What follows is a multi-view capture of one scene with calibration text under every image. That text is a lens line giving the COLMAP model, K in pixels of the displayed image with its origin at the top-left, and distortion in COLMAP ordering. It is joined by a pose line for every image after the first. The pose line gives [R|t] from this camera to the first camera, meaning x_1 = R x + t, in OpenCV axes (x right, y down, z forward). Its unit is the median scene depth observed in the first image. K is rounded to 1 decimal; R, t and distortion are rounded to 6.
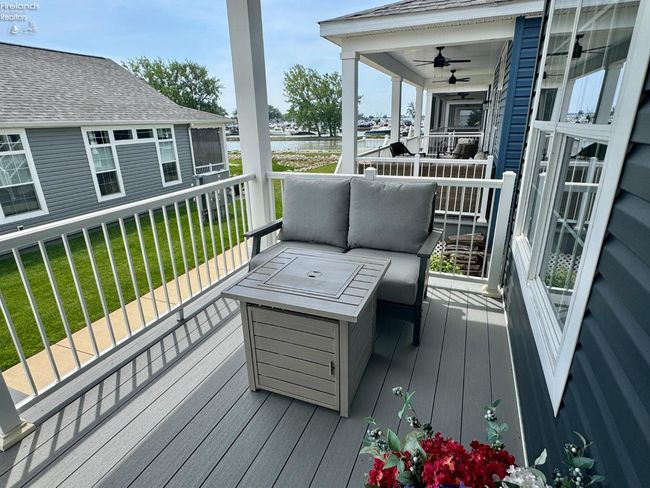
lens RADIAL K [[353.9, 0, 325.0], [0, 353.9, 244.0], [0, 0, 1]] dist [-0.000585, 0.000247]
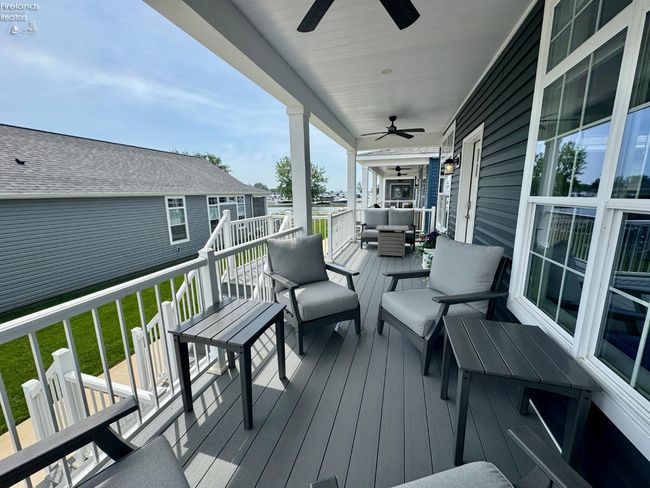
lens RADIAL K [[263.1, 0, 325.0], [0, 263.1, 244.0], [0, 0, 1]] dist [-0.000918, -0.000027]
pose [[0.994425, -0.011110, 0.104862, -0.186700], [0.026410, 0.988981, -0.145670, 0.115703], [-0.102088, 0.147627, 0.983760, -0.316675]]
